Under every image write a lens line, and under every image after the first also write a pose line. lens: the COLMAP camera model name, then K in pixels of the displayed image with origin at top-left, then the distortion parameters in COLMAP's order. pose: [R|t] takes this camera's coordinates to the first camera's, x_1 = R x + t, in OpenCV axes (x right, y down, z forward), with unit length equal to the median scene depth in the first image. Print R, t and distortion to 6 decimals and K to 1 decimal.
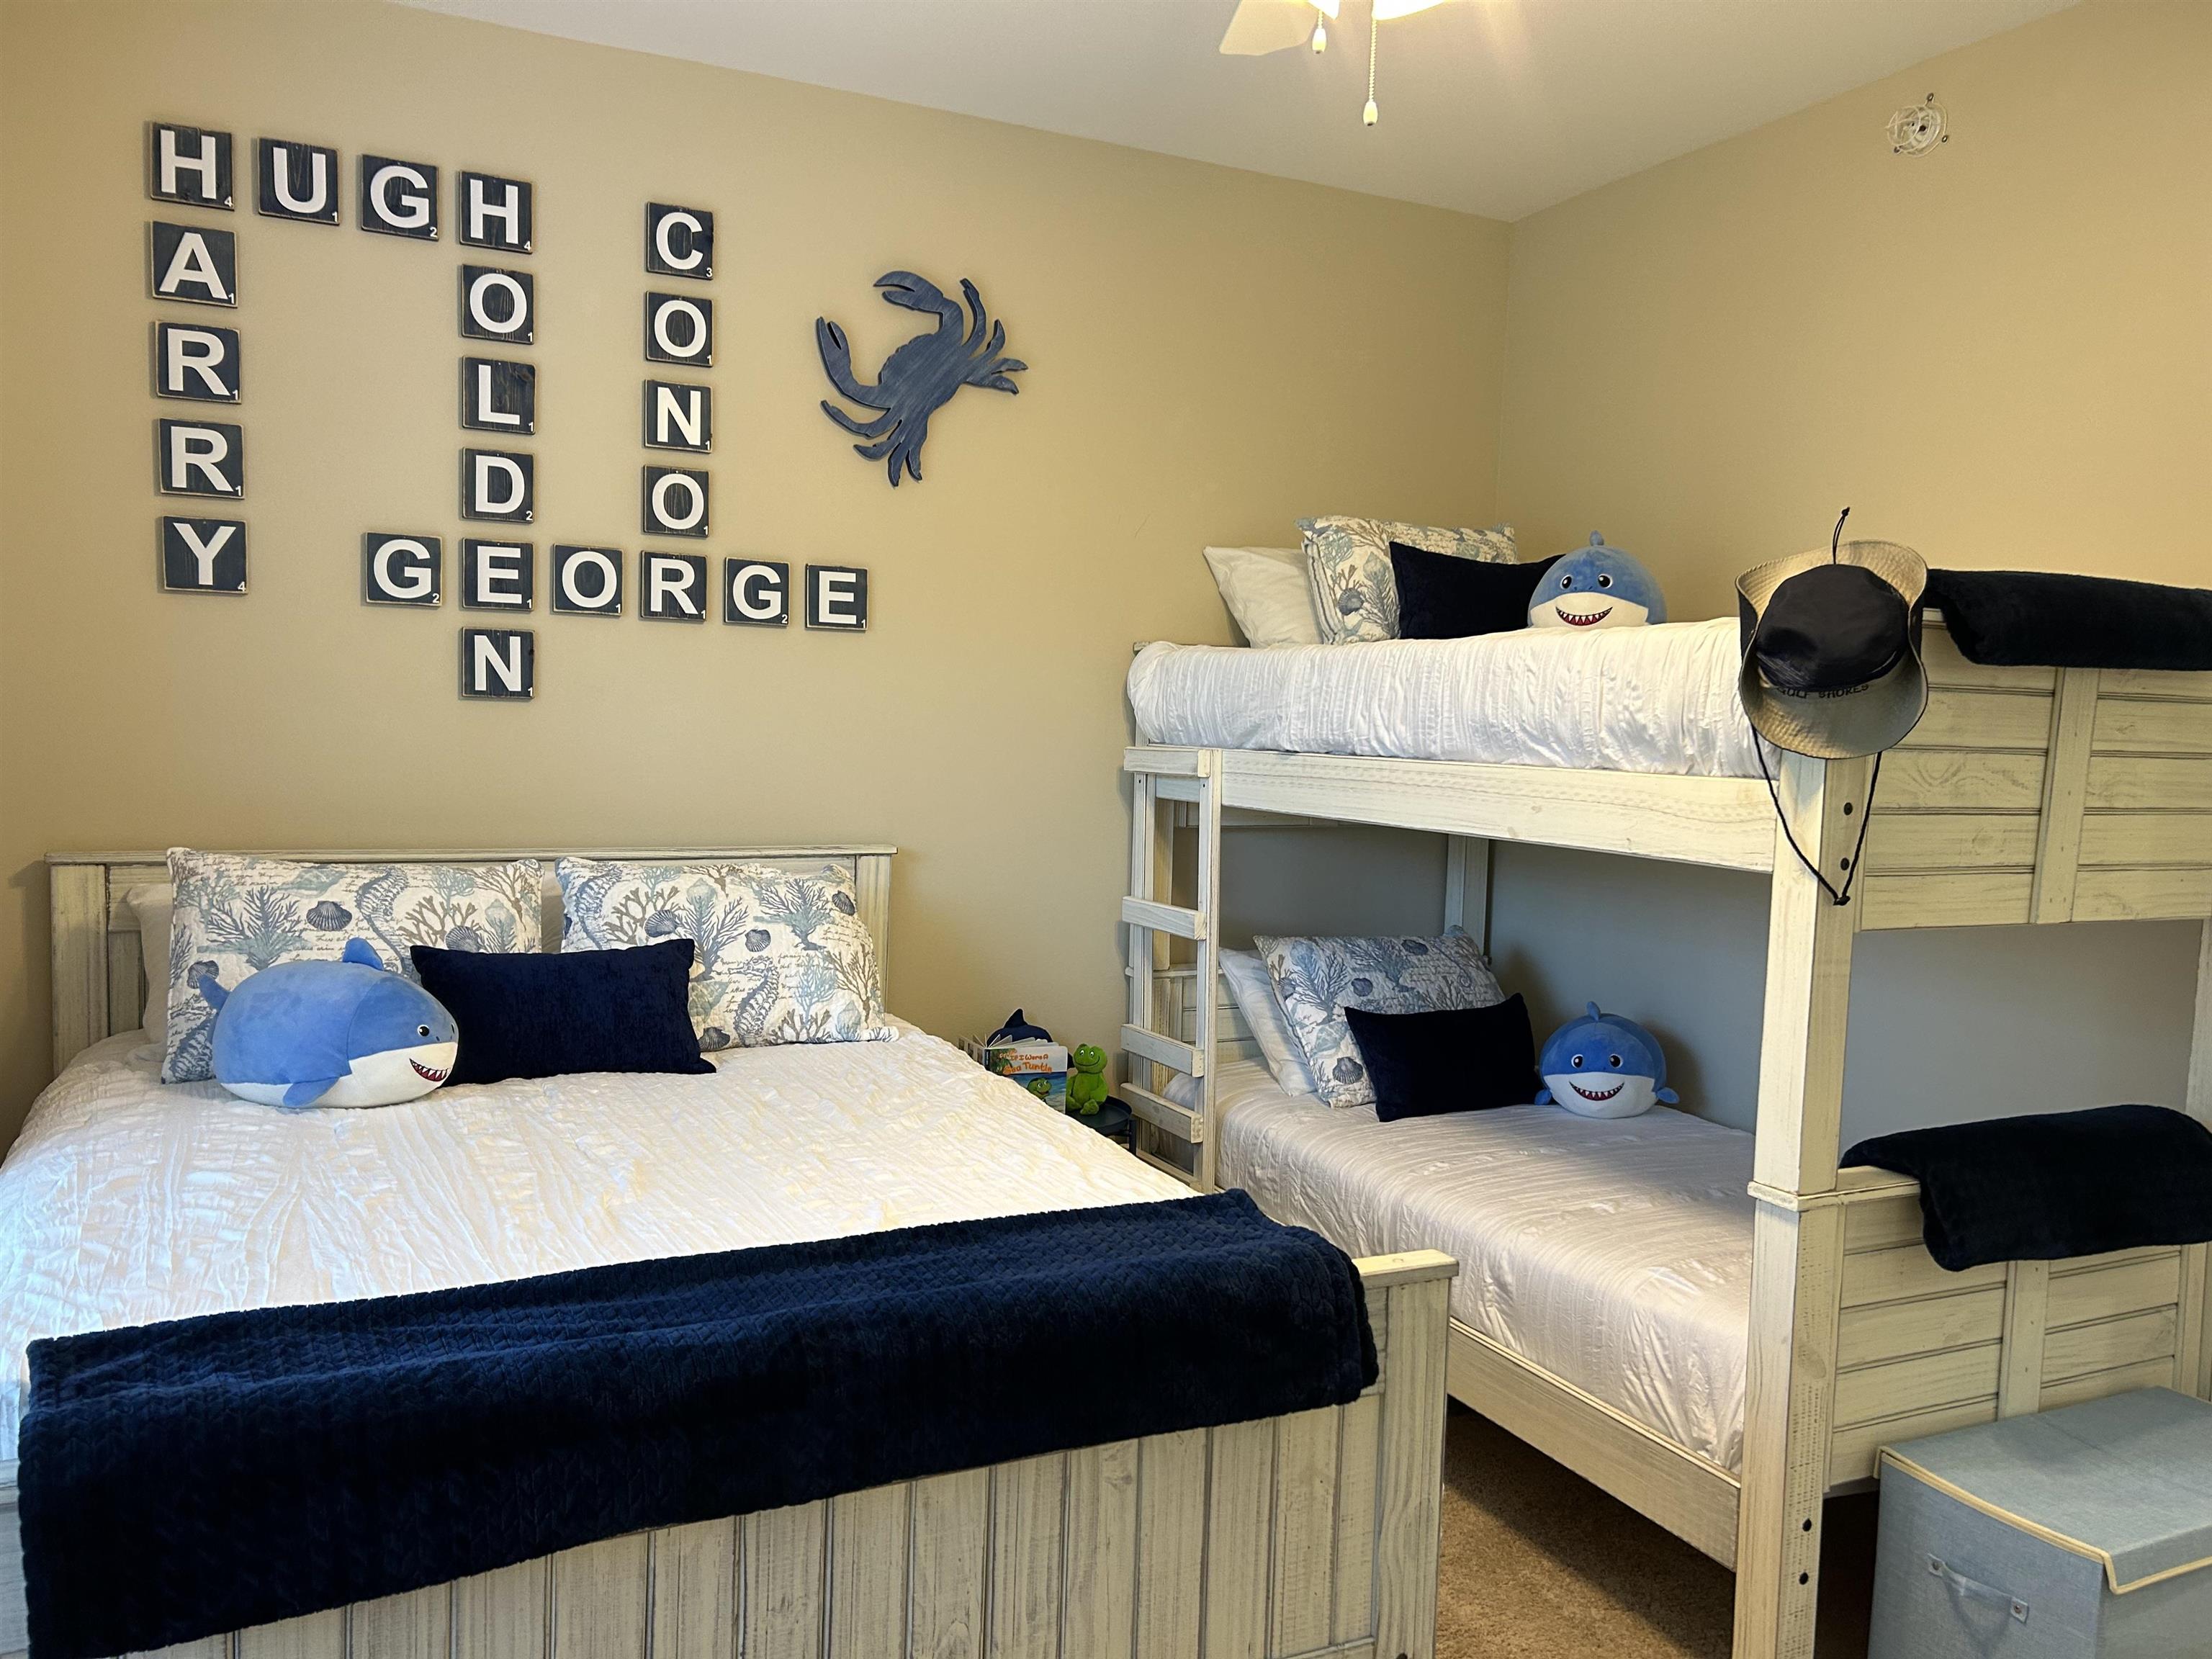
lens RADIAL K [[1660.4, 0, 1111.7], [0, 1660.4, 836.3], [0, 0, 1]] dist [0.060116, -0.080510]
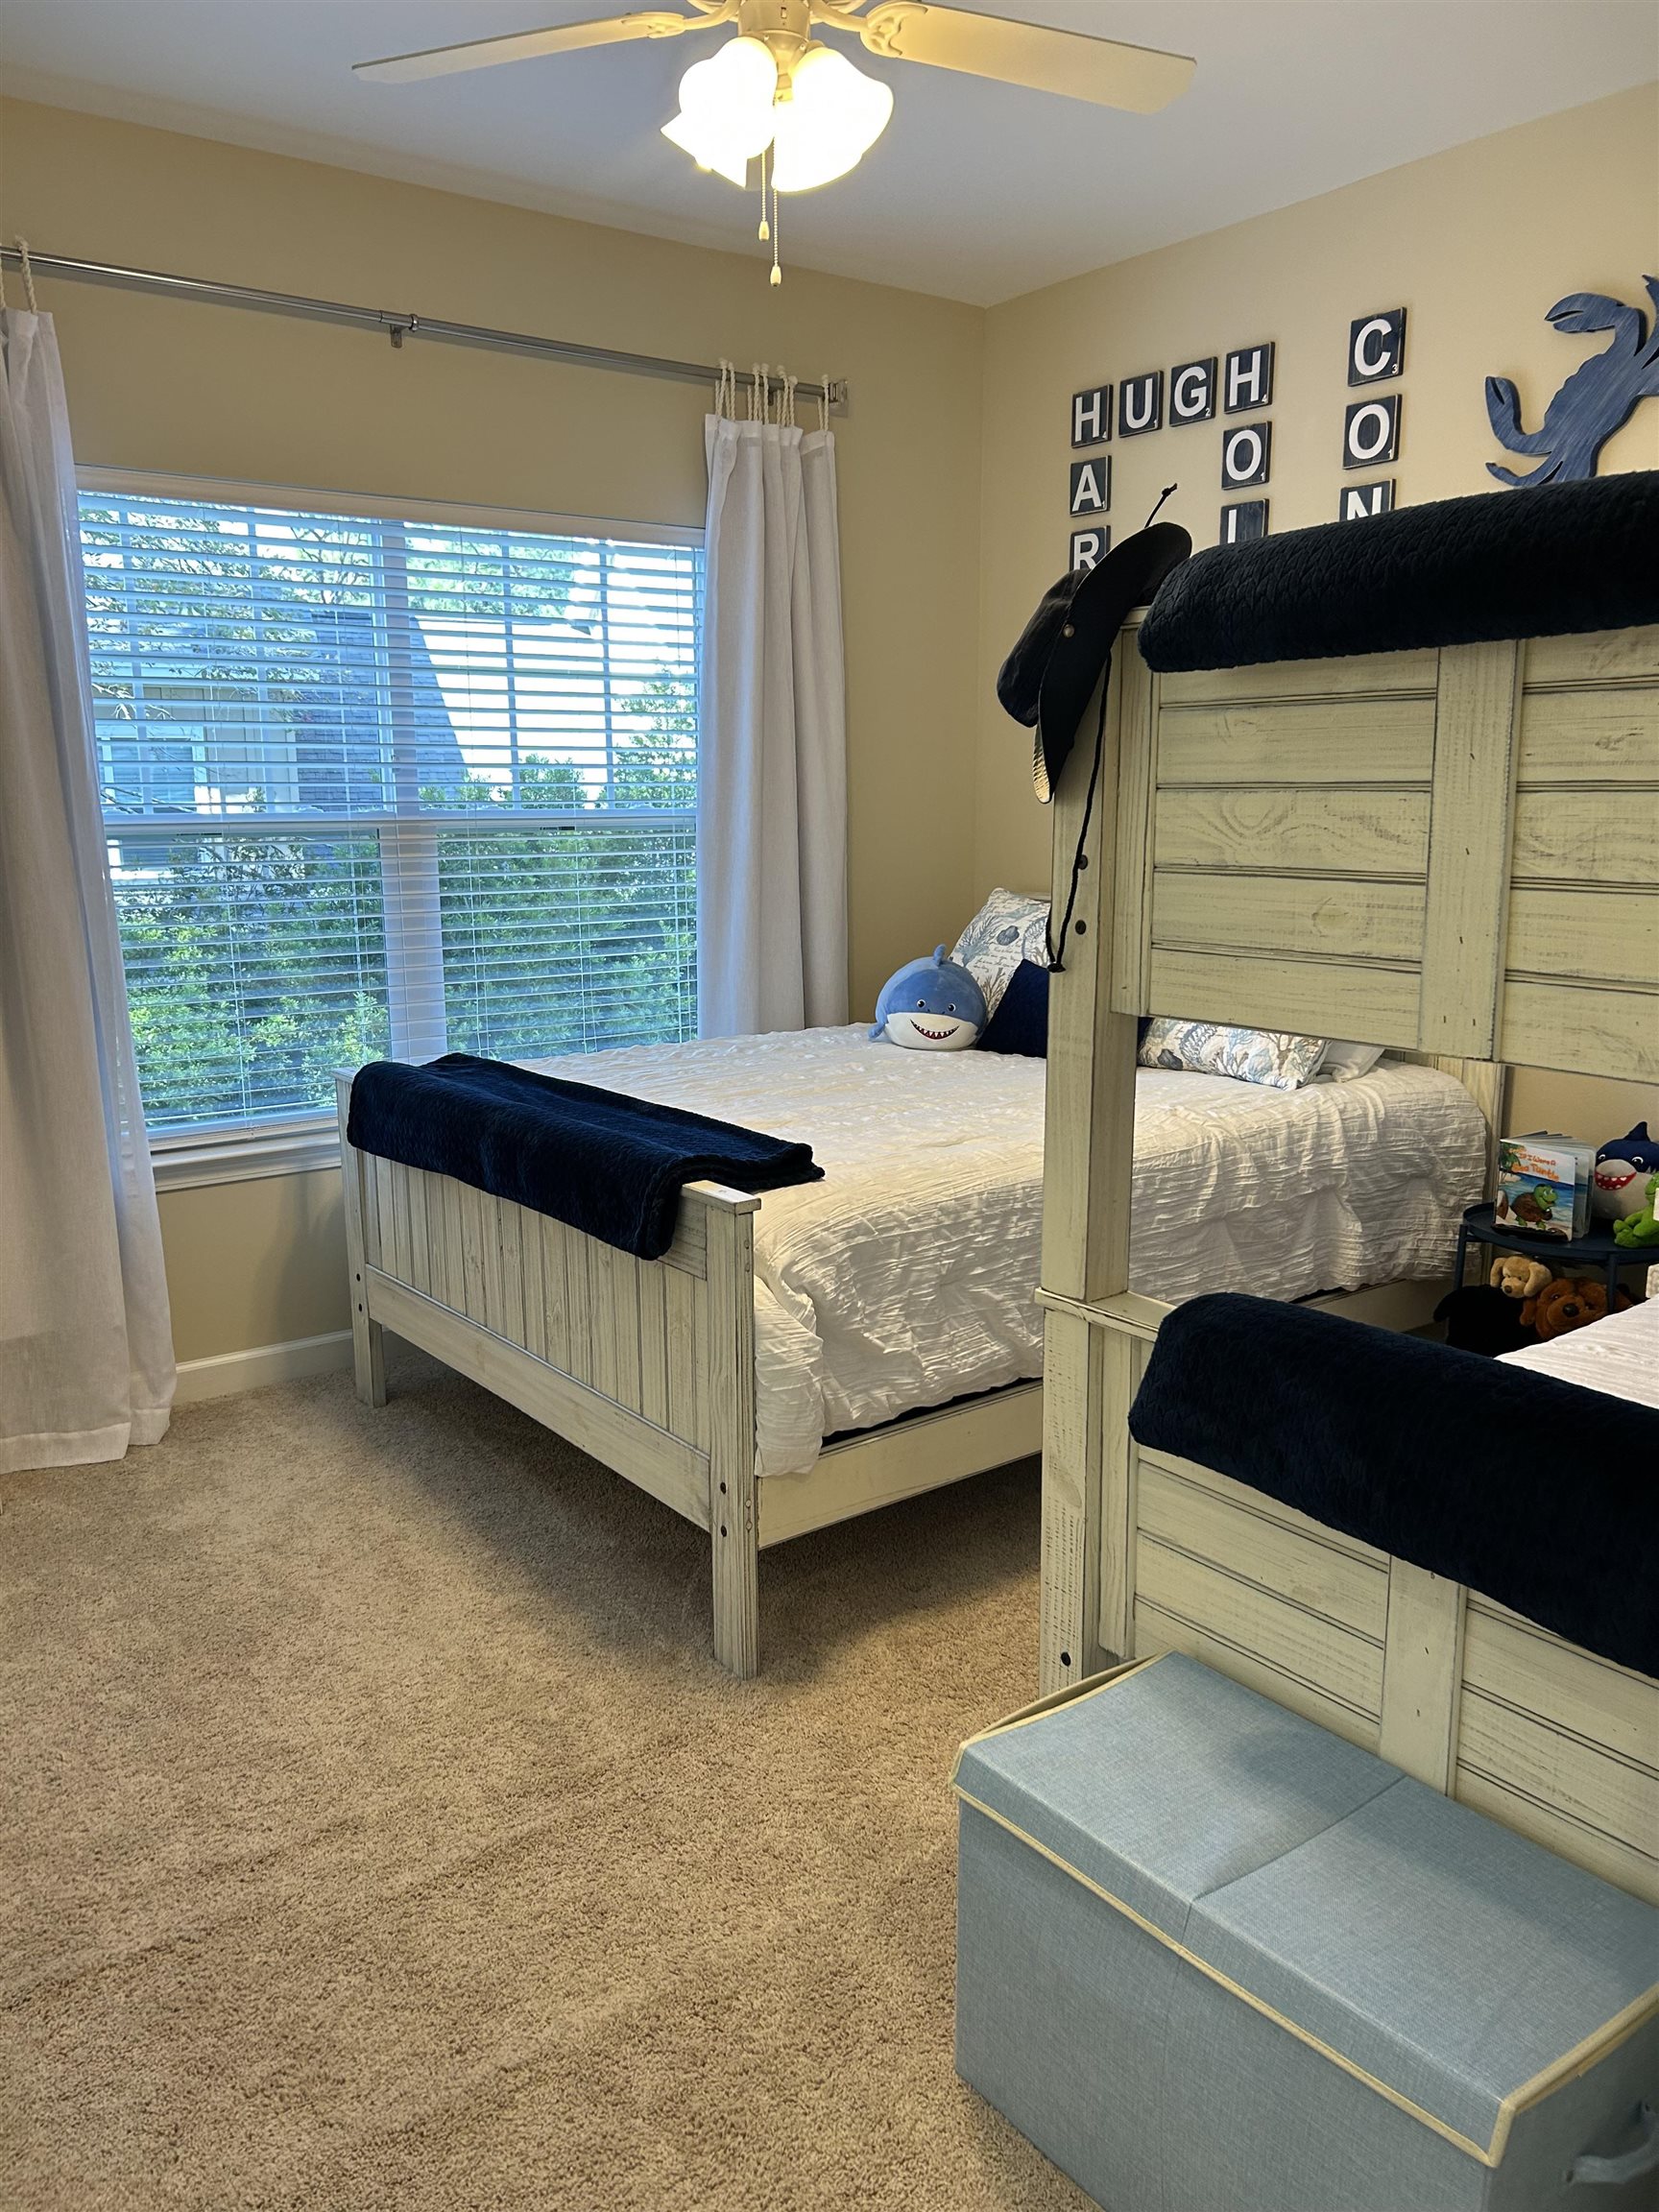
lens RADIAL K [[1660.4, 0, 816.9], [0, 1660.4, 1105.2], [0, 0, 1]] dist [0.060116, -0.080510]
pose [[0.189661, 0.153483, -0.969779, 0.887142], [-0.062045, 0.987606, 0.144170, -0.005525], [0.979887, 0.032826, 0.196833, 0.493788]]
